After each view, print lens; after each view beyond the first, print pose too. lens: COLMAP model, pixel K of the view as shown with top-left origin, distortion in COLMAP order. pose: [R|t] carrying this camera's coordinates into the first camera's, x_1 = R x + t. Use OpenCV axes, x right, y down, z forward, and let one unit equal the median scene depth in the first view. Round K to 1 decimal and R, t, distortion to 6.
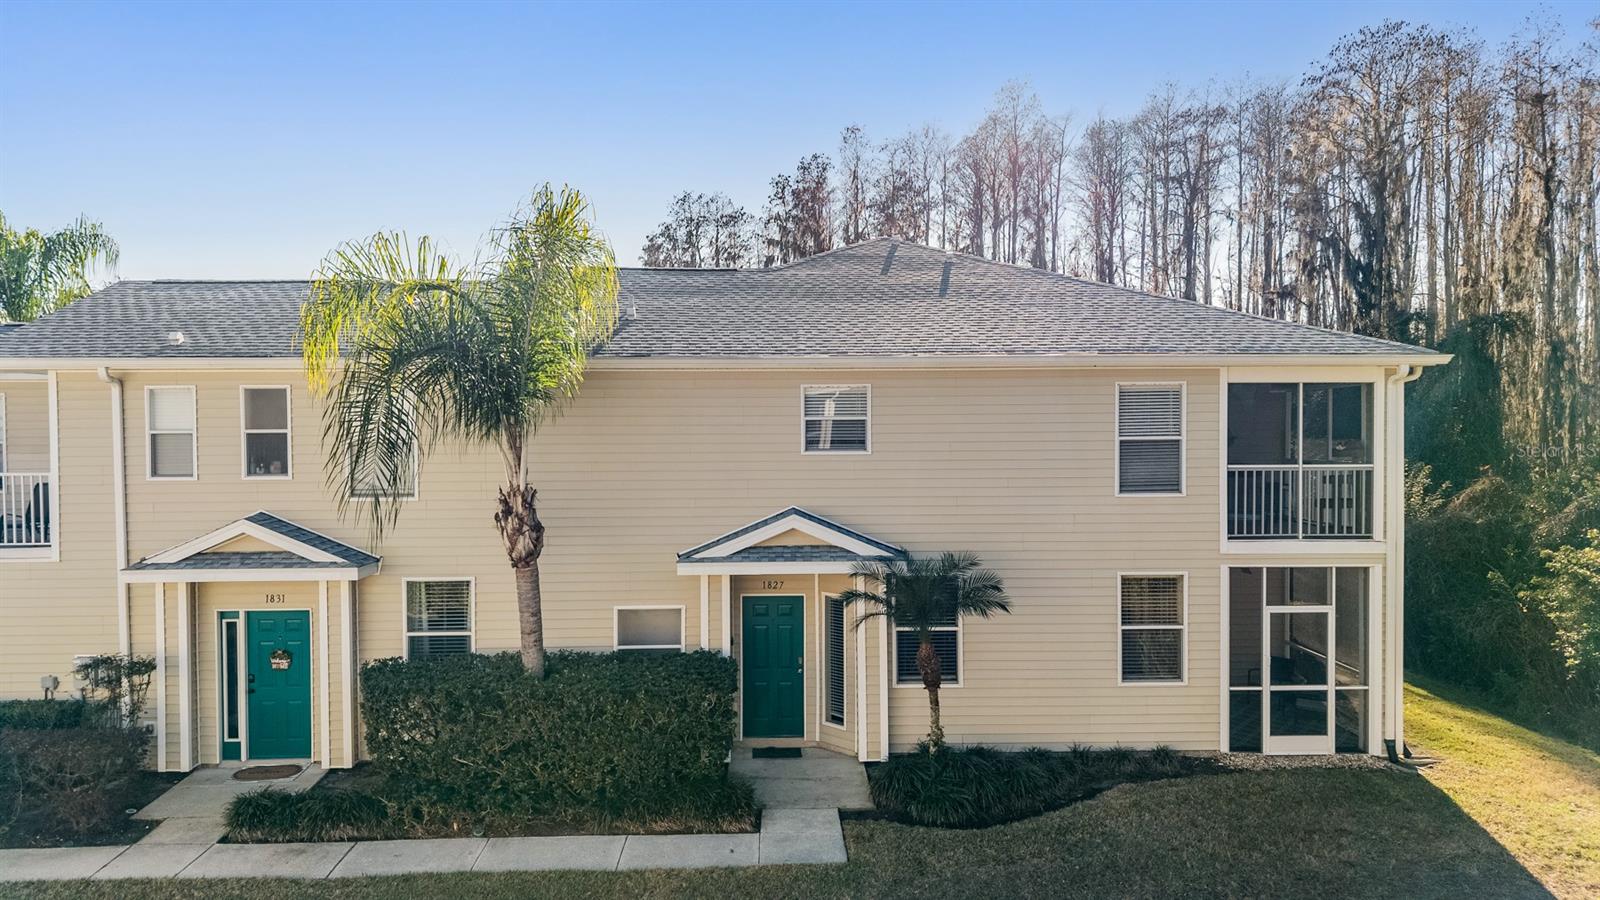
lens RADIAL K [[1068.9, 0, 804.7], [0, 1068.9, 463.8], [0, 0, 1]] dist [0.029215, -0.040411]
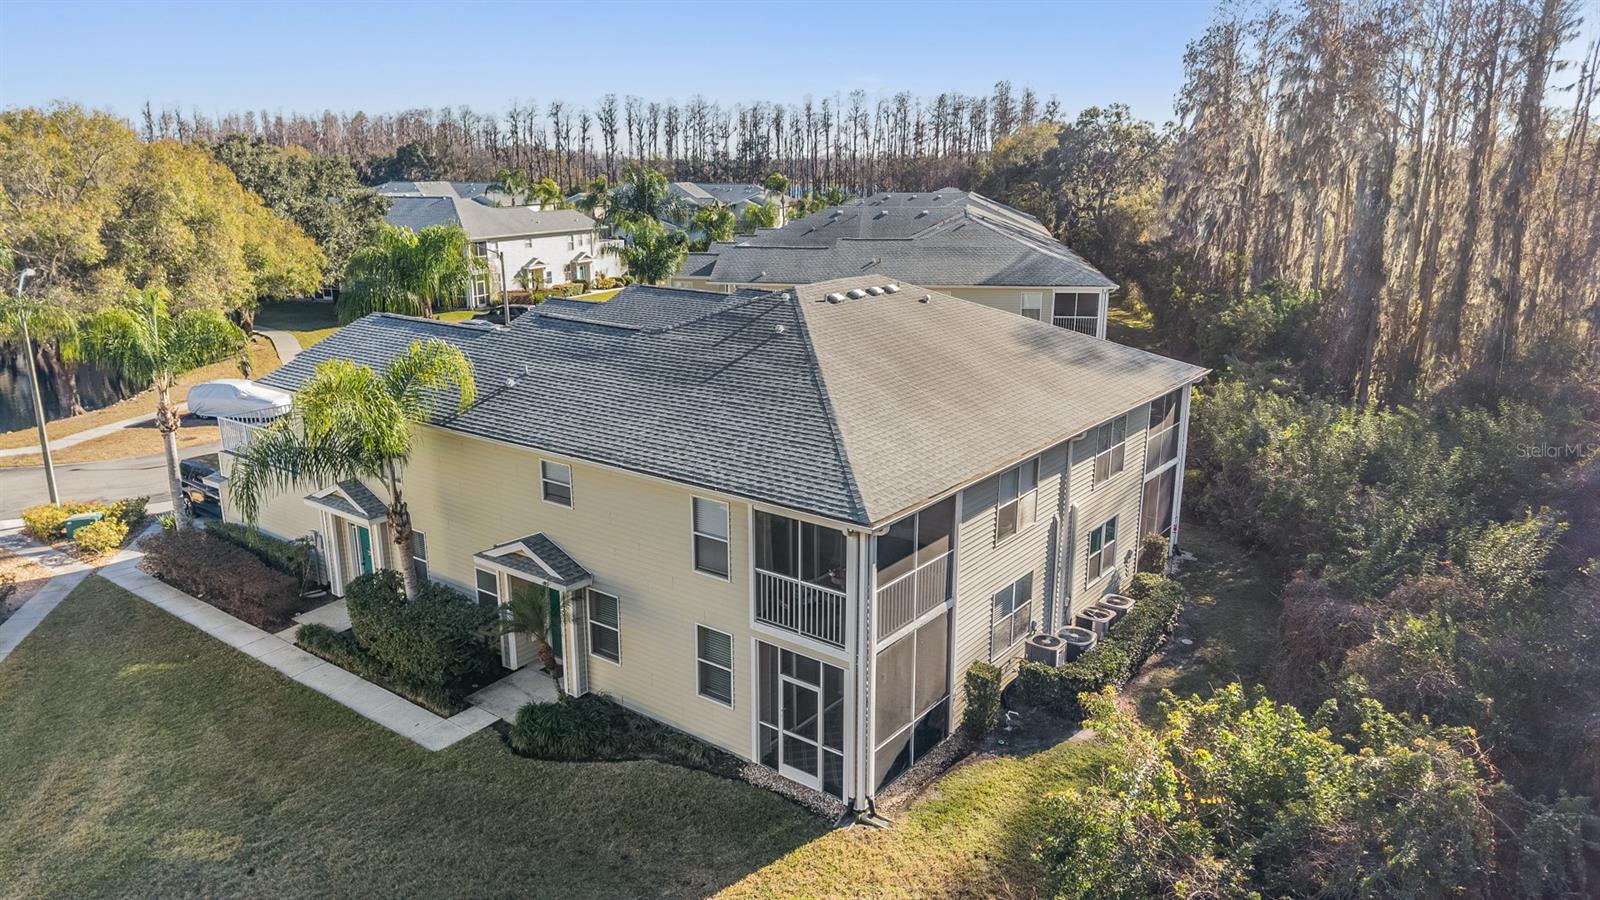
lens RADIAL K [[1068.9, 0, 798.4], [0, 1068.9, 433.6], [0, 0, 1]] dist [0.029215, -0.040411]
pose [[0.780164, 0.154382, -0.606226, 1.210624], [-0.016524, 0.973818, 0.226728, -0.461000], [0.625356, -0.166868, 0.762289, 0.051805]]
